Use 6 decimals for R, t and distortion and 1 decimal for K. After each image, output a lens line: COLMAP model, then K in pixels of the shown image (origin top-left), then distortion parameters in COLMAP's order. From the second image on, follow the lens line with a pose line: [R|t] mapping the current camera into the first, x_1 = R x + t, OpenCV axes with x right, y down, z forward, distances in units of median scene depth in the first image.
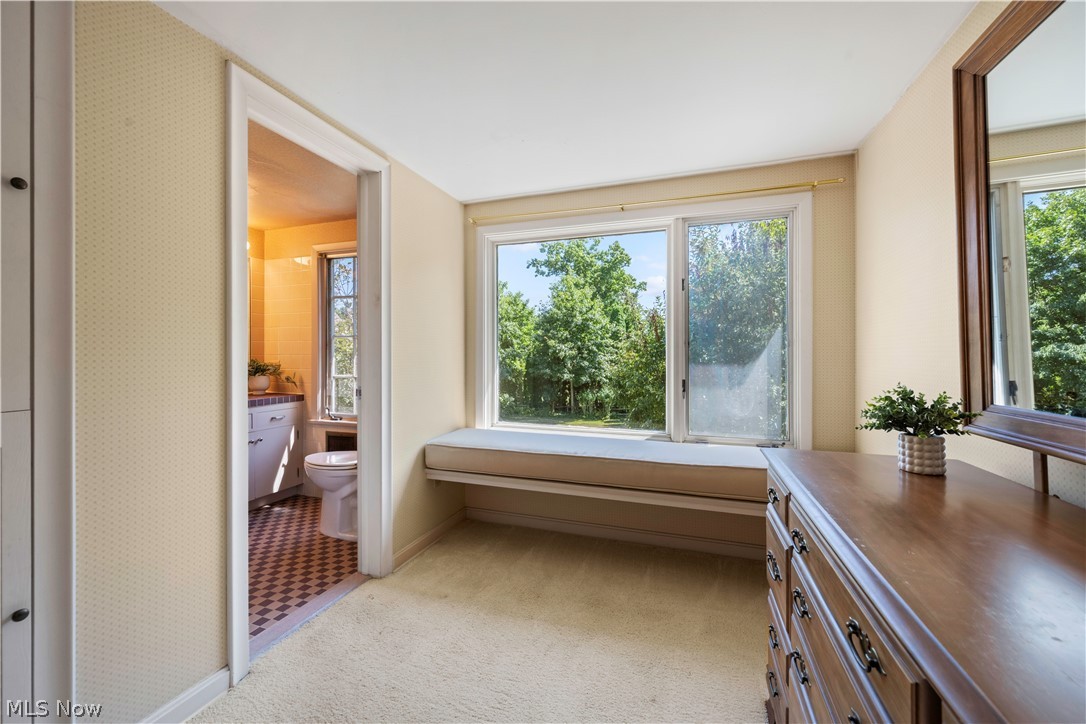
lens RADIAL K [[437.2, 0, 544.7], [0, 437.2, 368.1], [0, 0, 1]] dist [0.000350, 0.000091]
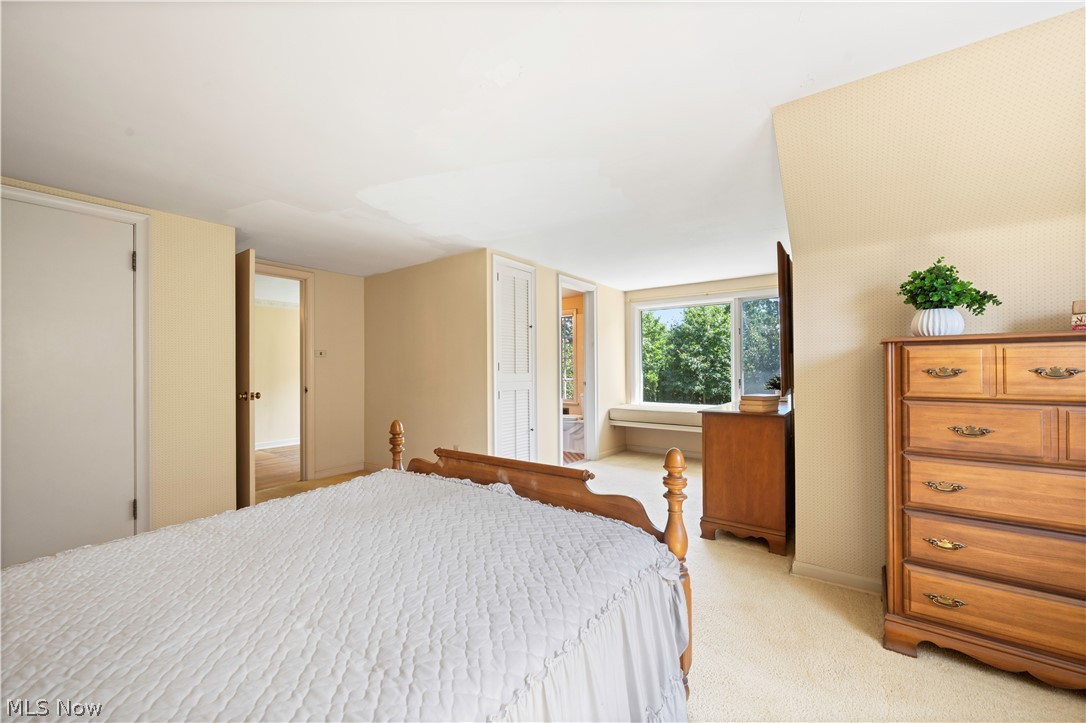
lens RADIAL K [[437.2, 0, 544.7], [0, 437.2, 367.6], [0, 0, 1]] dist [0.000350, 0.000091]
pose [[0.956018, -0.007608, -0.293210, 0.004846], [-0.001930, 0.999479, -0.032224, 0.003573], [0.293302, 0.031373, 0.955505, -0.100279]]
